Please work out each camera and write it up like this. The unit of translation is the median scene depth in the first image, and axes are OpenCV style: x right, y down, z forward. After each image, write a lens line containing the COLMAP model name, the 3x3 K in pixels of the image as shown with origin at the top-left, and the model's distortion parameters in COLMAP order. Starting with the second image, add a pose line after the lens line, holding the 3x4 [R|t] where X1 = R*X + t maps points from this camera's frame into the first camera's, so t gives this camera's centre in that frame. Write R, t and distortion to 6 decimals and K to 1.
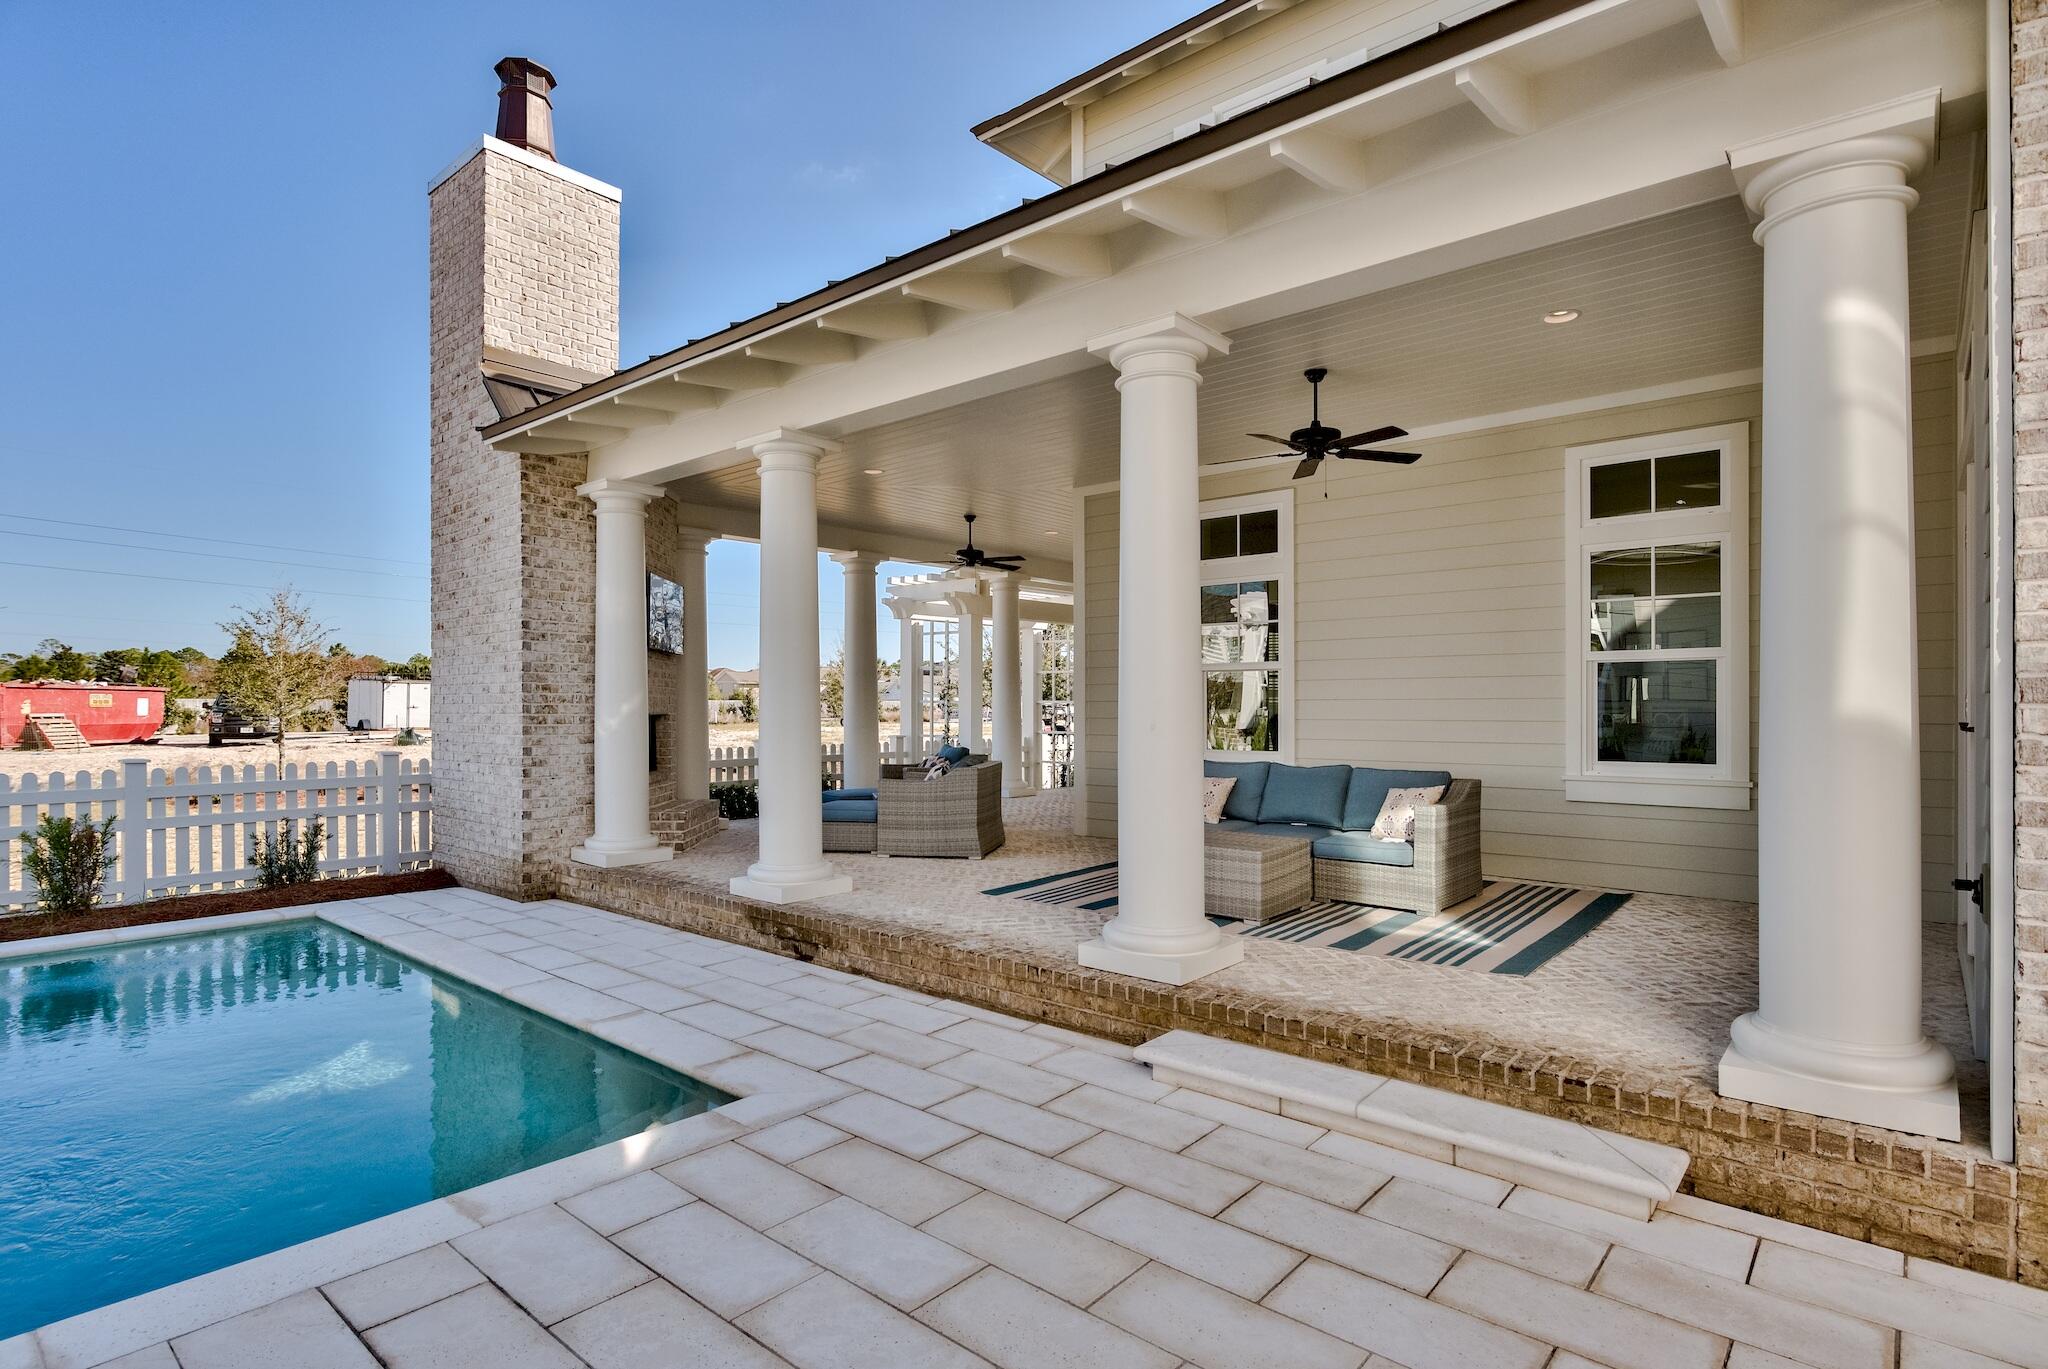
lens RADIAL K [[1018.2, 0, 1052.0], [0, 1018.2, 700.2], [0, 0, 1]] dist [0.001461, -0.000778]
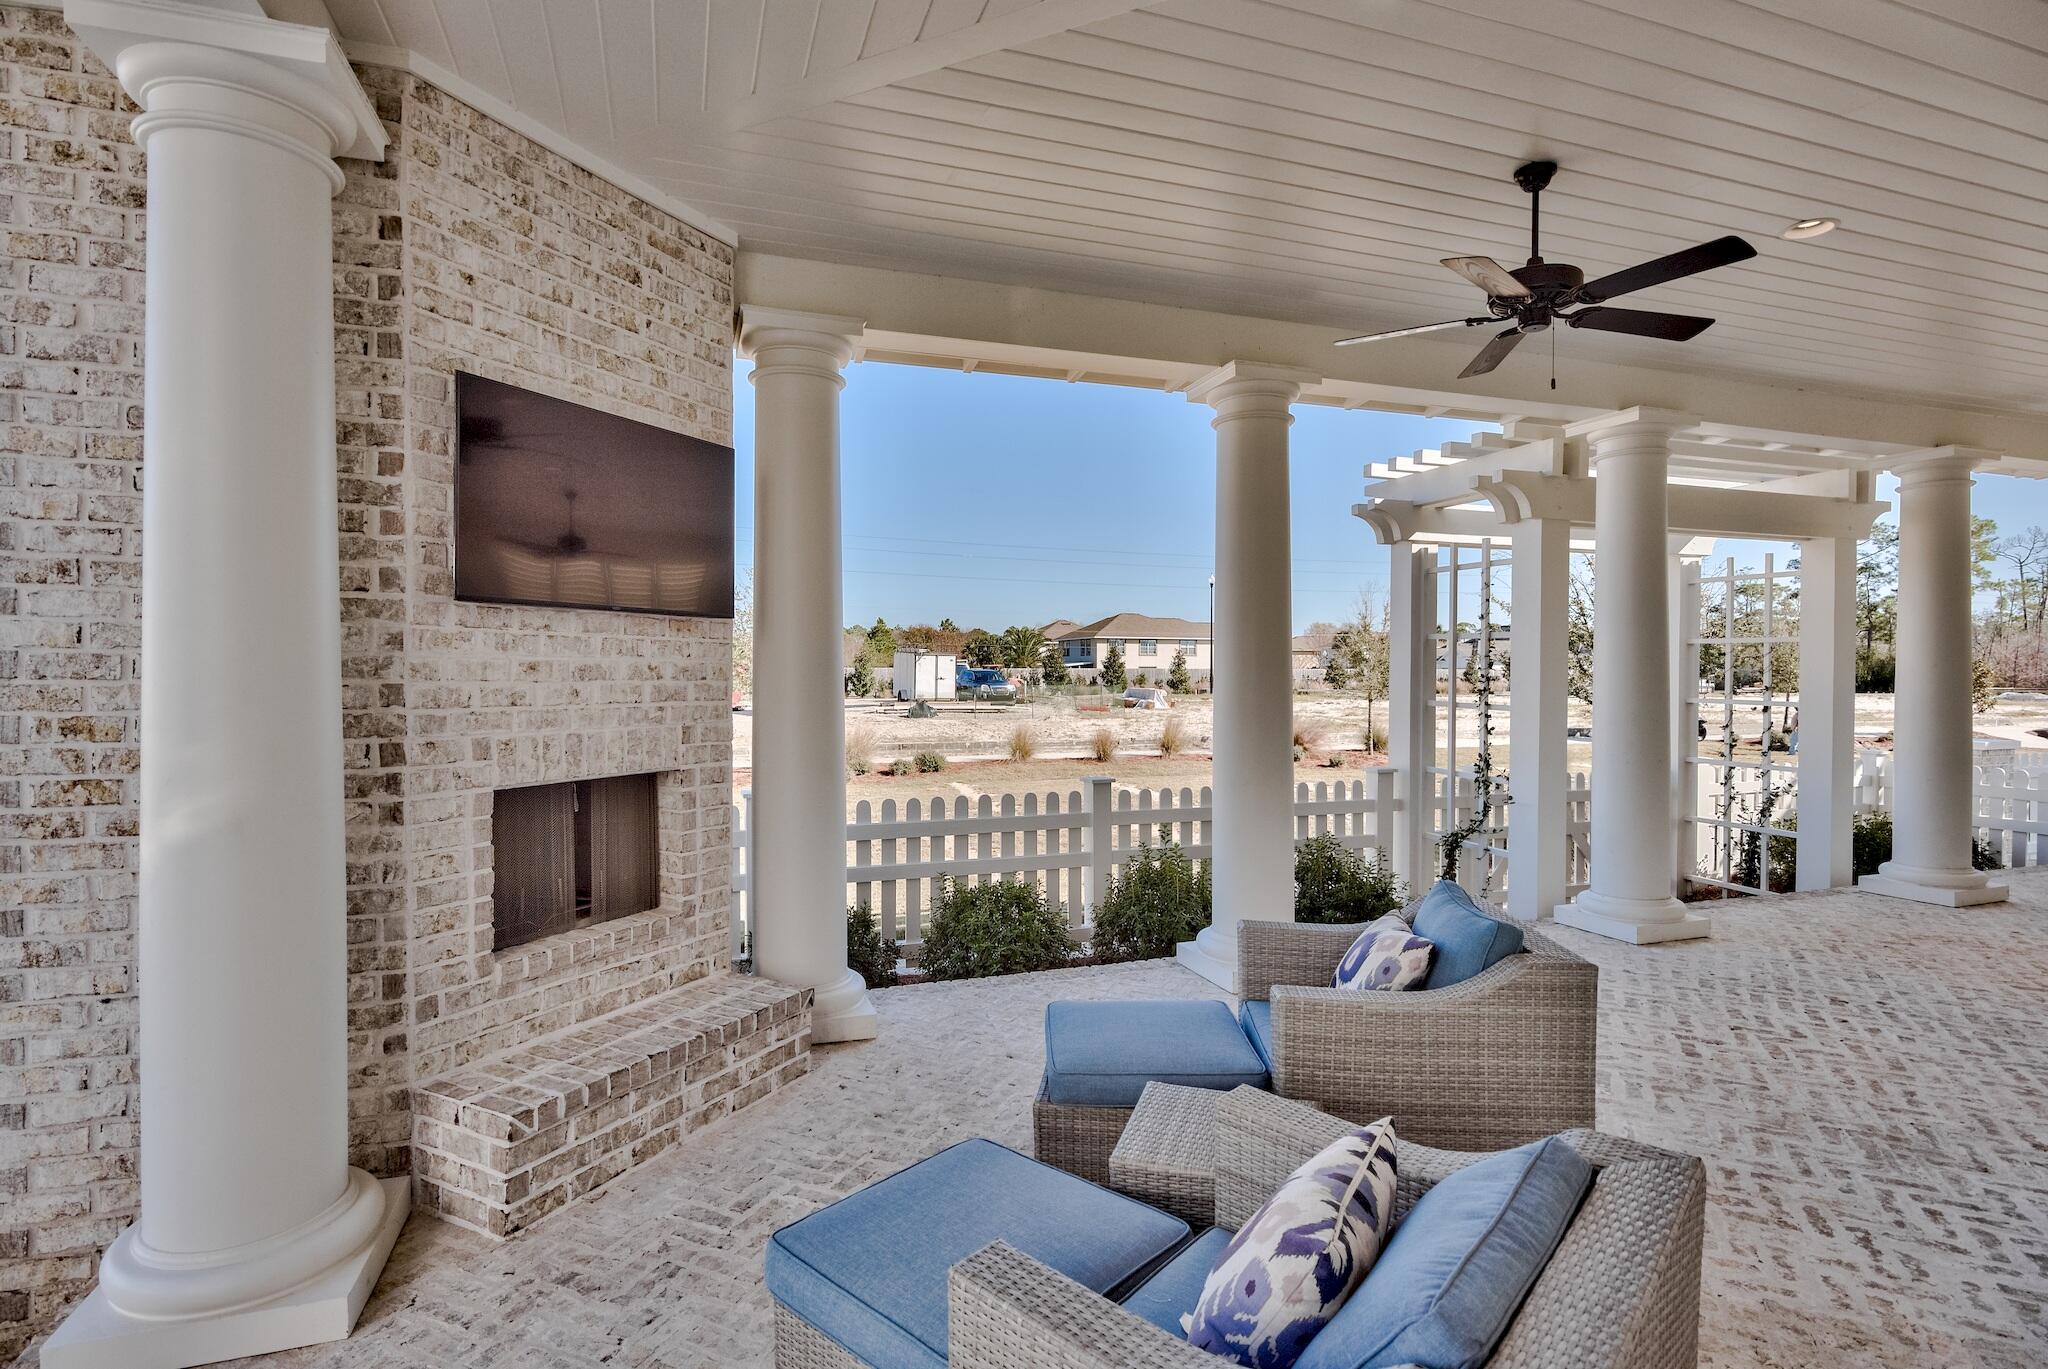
lens RADIAL K [[1018.2, 0, 1026.3], [0, 1018.2, 666.9], [0, 0, 1]] dist [0.001461, -0.000778]
pose [[0.850685, 0.003802, -0.525662, -0.024723], [-0.003209, 0.999993, 0.002038, -0.012743], [0.525666, -0.000047, 0.850691, 0.338619]]
